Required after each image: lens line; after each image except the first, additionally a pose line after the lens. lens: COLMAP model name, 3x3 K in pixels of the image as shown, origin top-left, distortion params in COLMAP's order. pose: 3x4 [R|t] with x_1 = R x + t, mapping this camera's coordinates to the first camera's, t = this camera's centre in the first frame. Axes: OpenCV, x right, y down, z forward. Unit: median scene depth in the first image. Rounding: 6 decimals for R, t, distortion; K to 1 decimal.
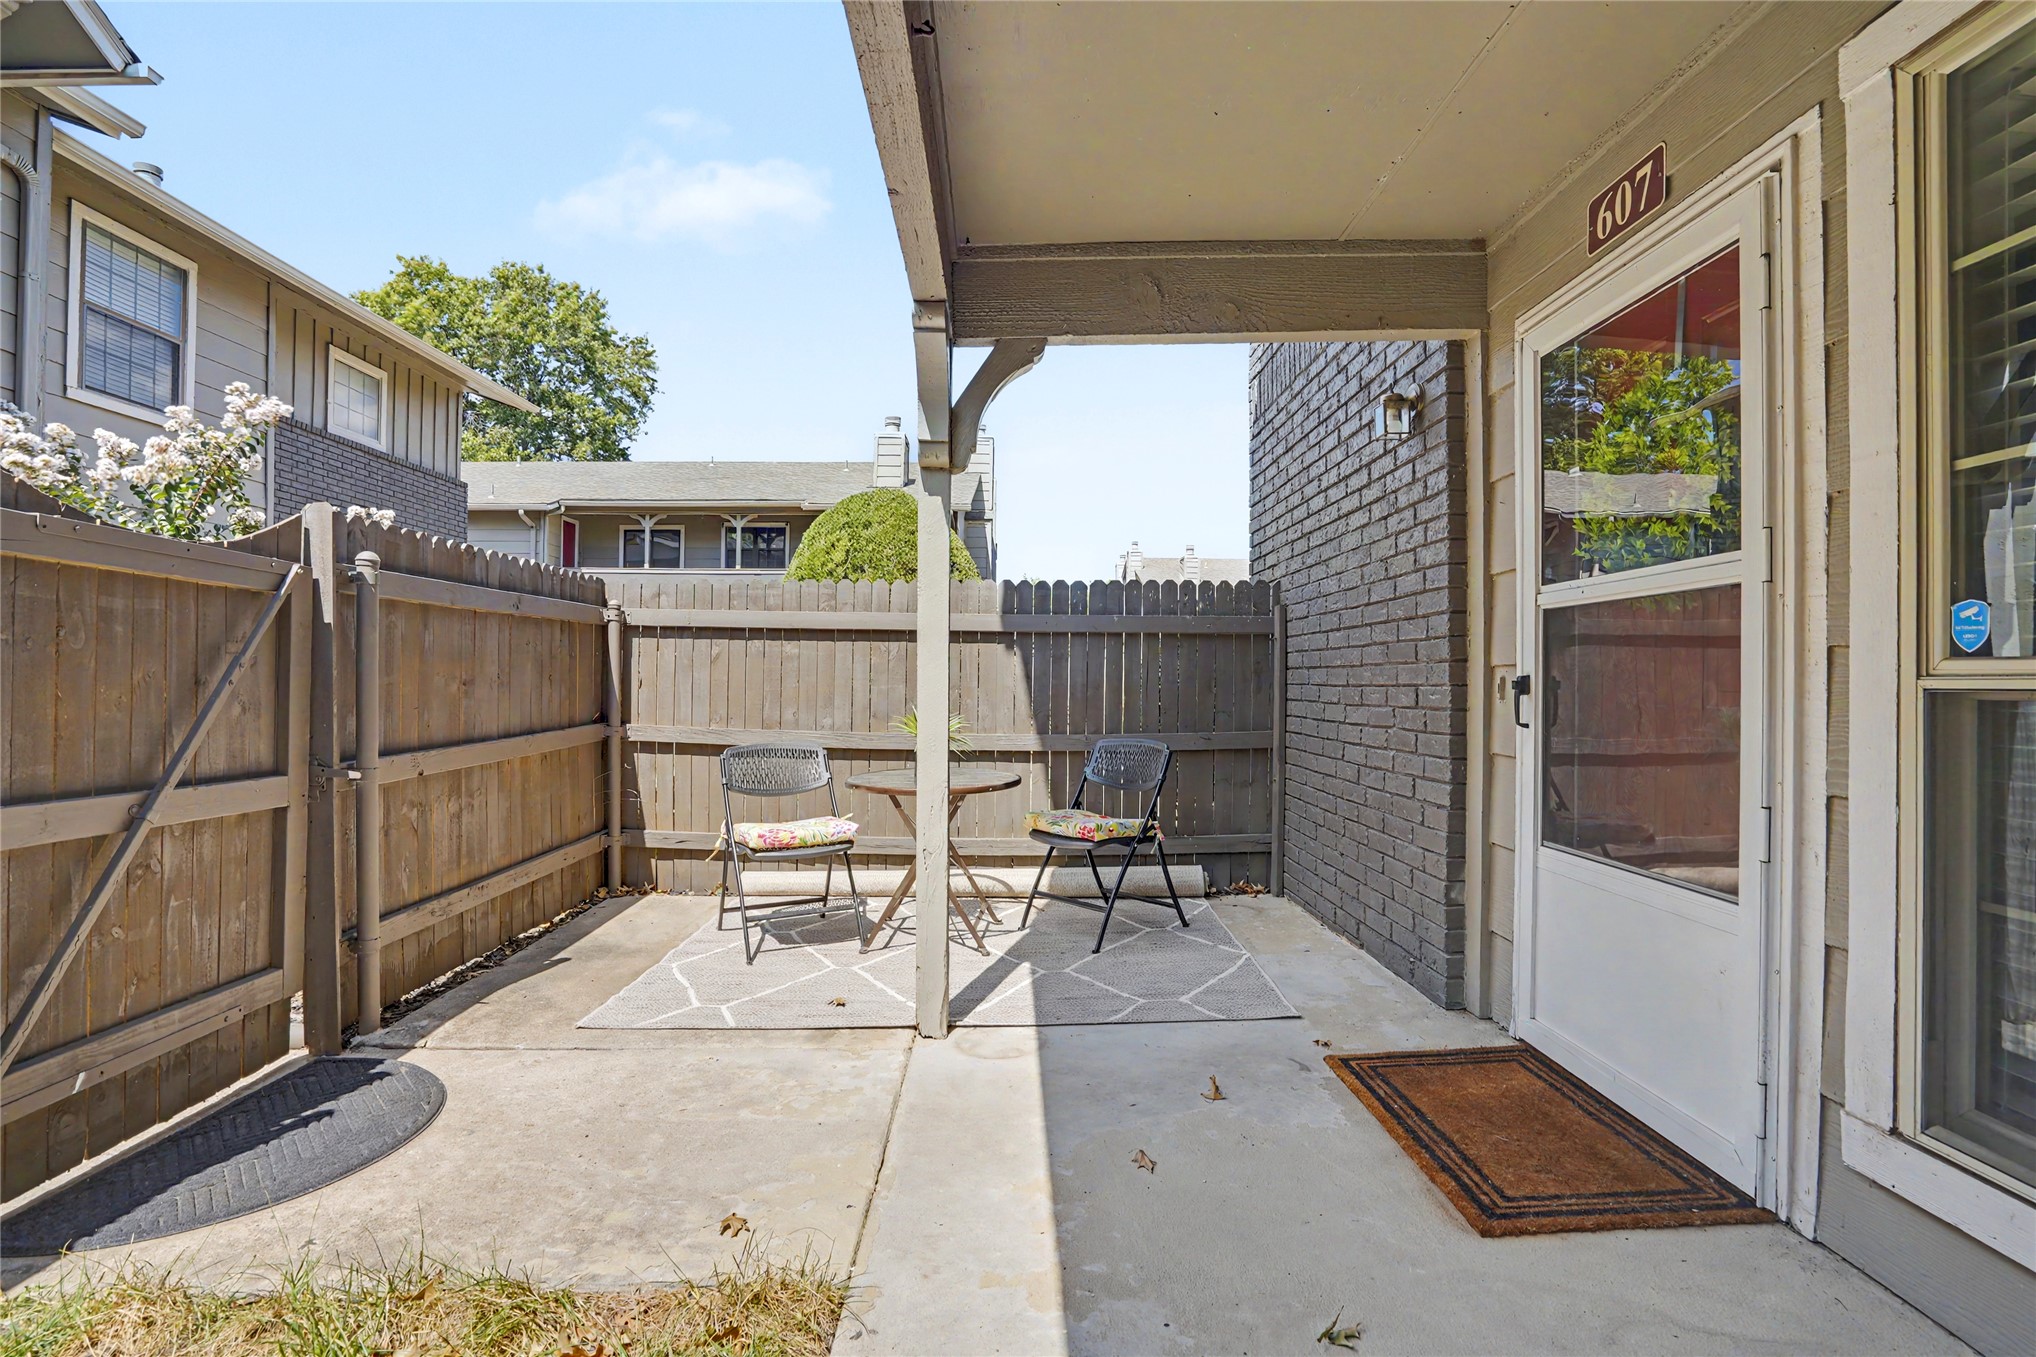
lens RADIAL K [[969.7, 0, 1020.9], [0, 969.7, 682.5], [0, 0, 1]] dist [-0.059683, 0.024224]
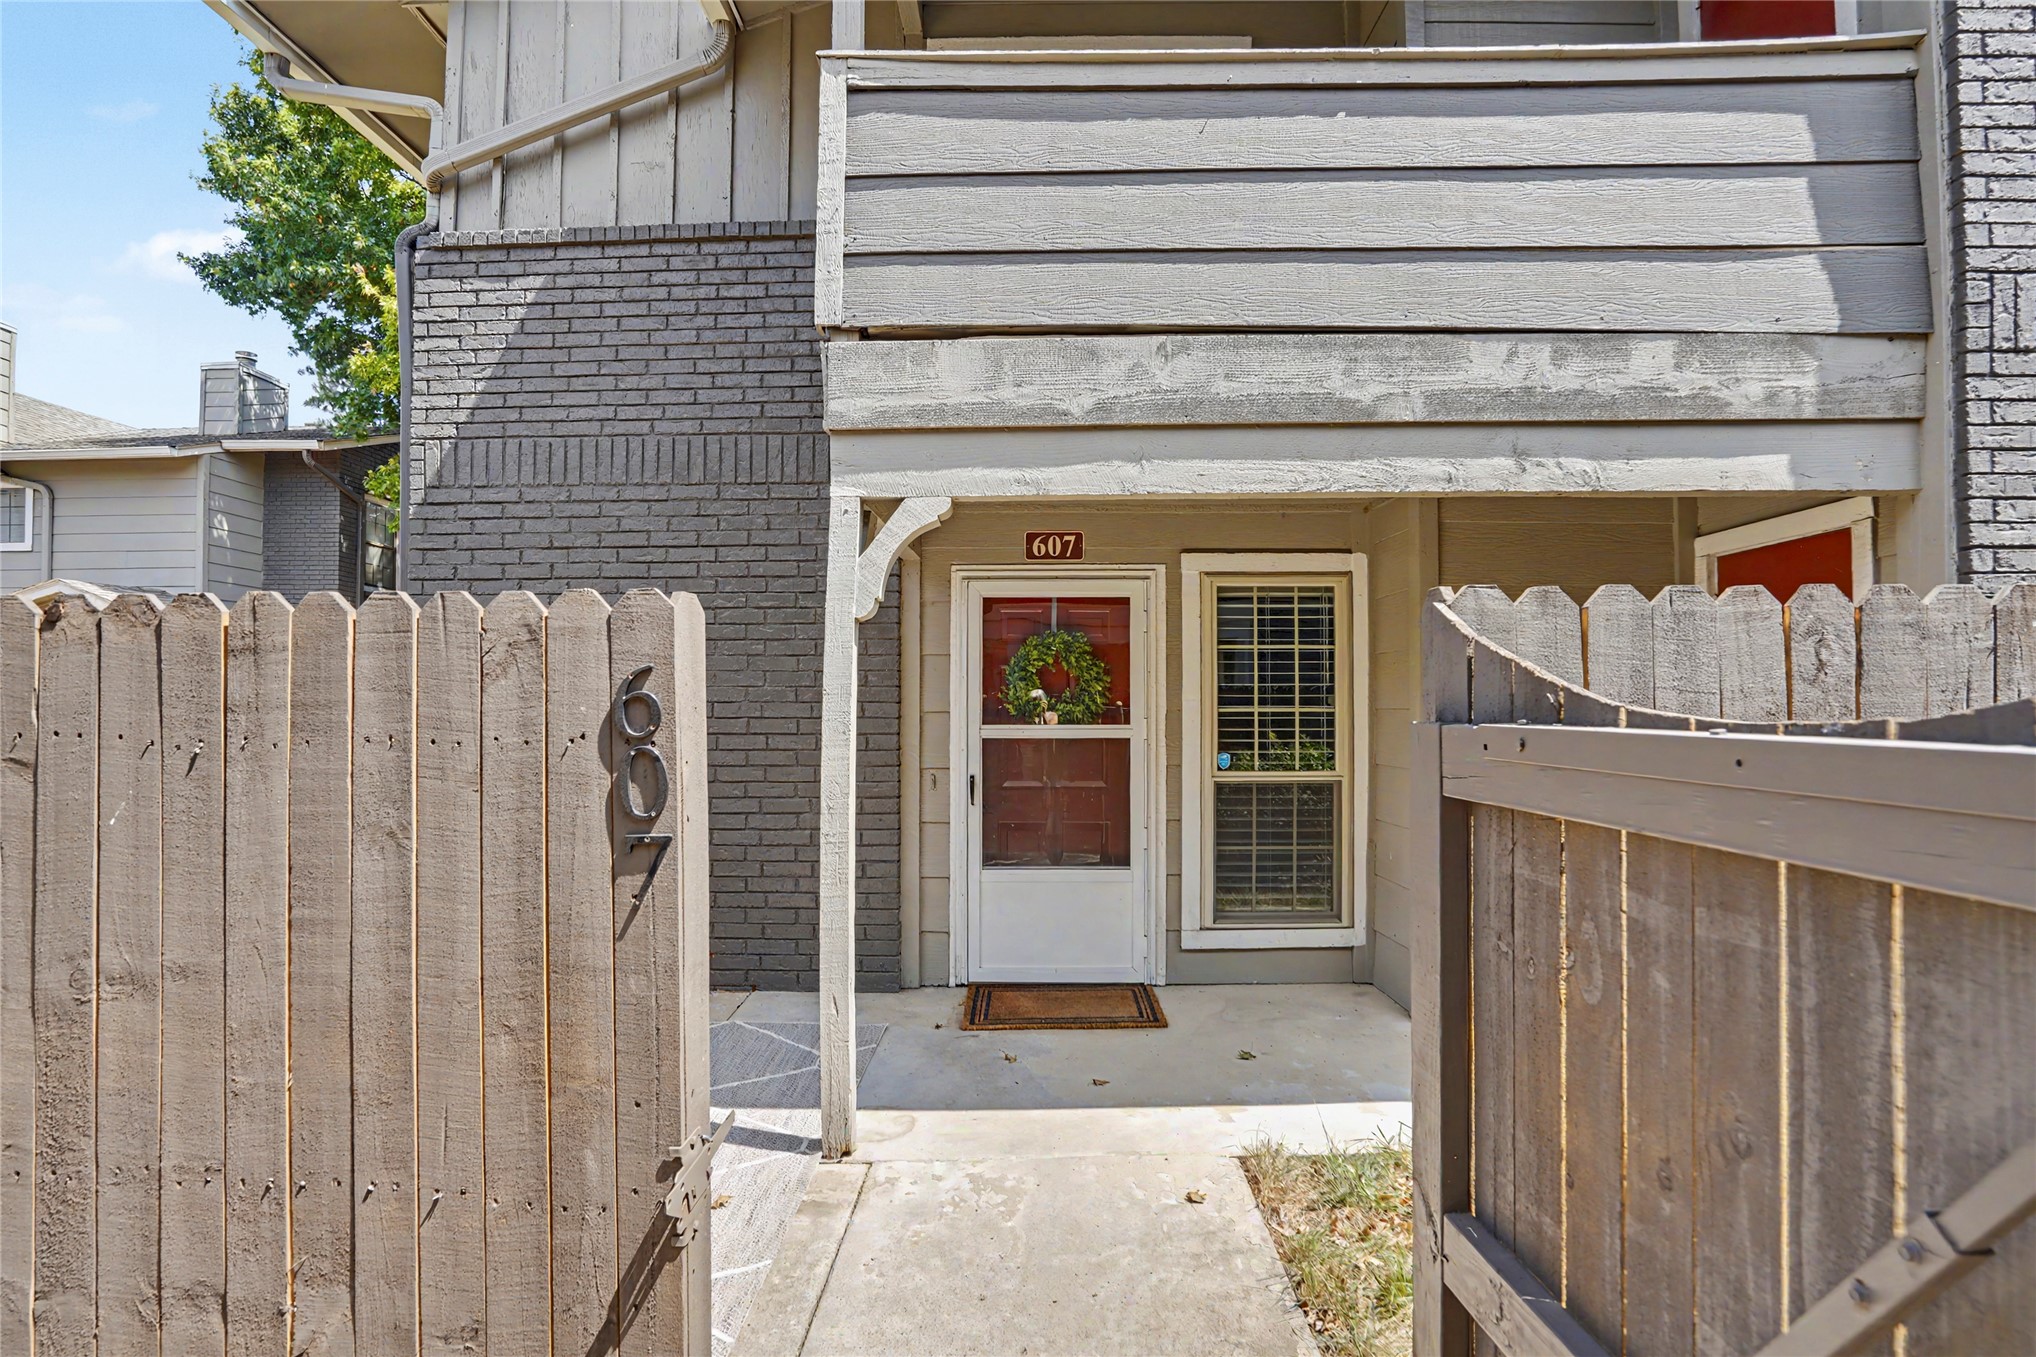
lens RADIAL K [[969.7, 0, 1020.9], [0, 969.7, 682.5], [0, 0, 1]] dist [-0.059683, 0.024224]
pose [[0.041008, 0.019032, 0.998978, -1.489531], [0.003208, 0.999811, -0.019180, -0.168566], [-0.999154, 0.003991, 0.040940, 0.989701]]
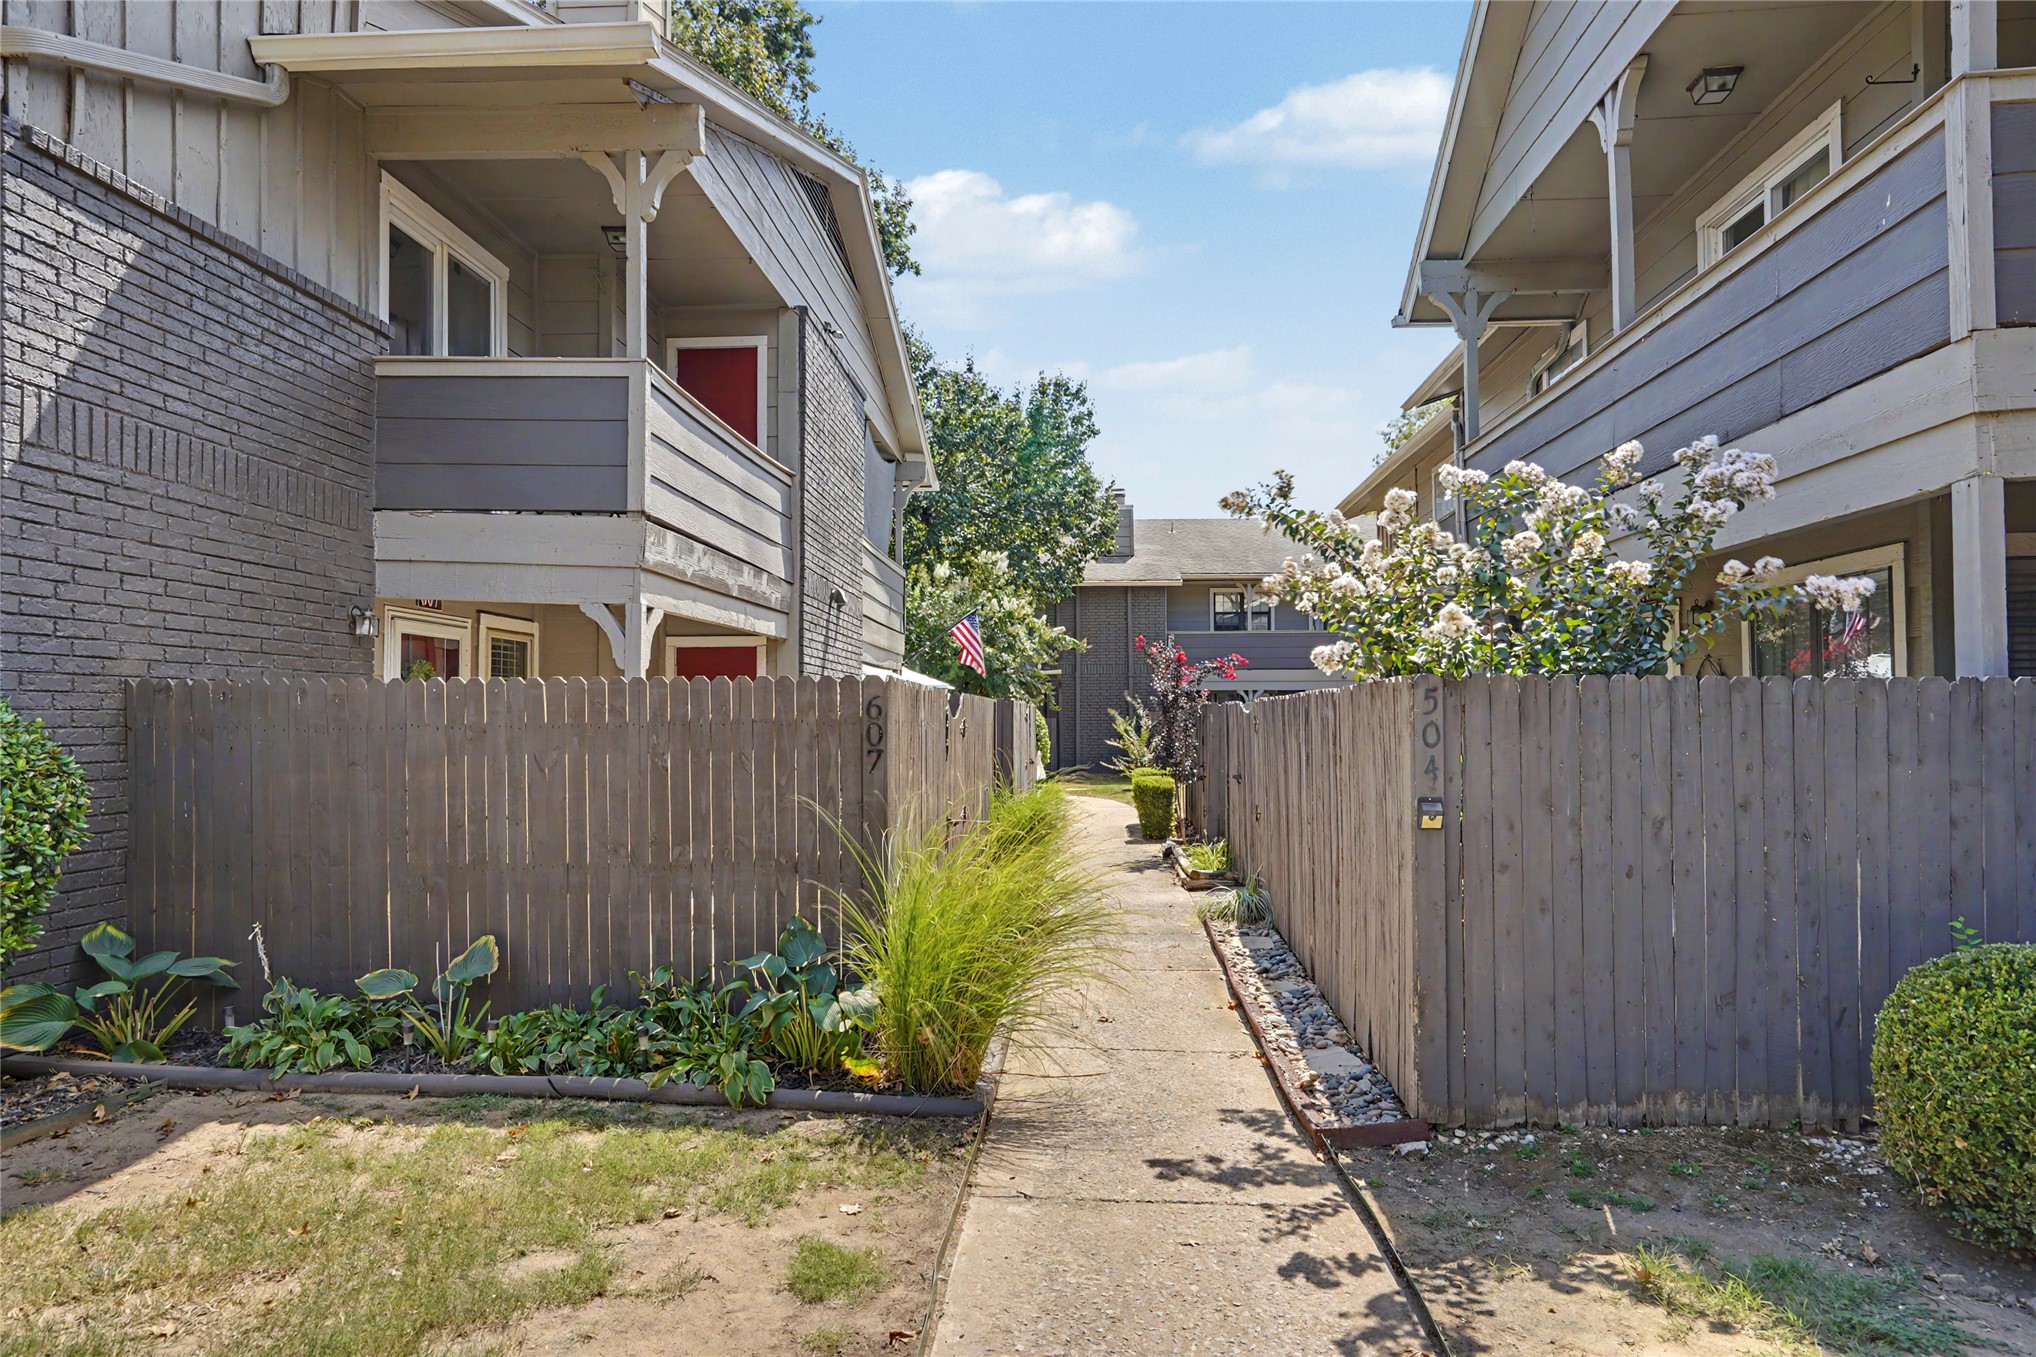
lens RADIAL K [[1217.4, 0, 1018.0], [0, 1217.4, 678.5], [0, 0, 1]] dist [-0.023399, 0.033397]
pose [[-0.996242, 0.002323, 0.086587, -1.408848], [-0.000645, 0.999414, -0.034225, -0.150308], [-0.086616, -0.034152, -0.995656, 4.462486]]
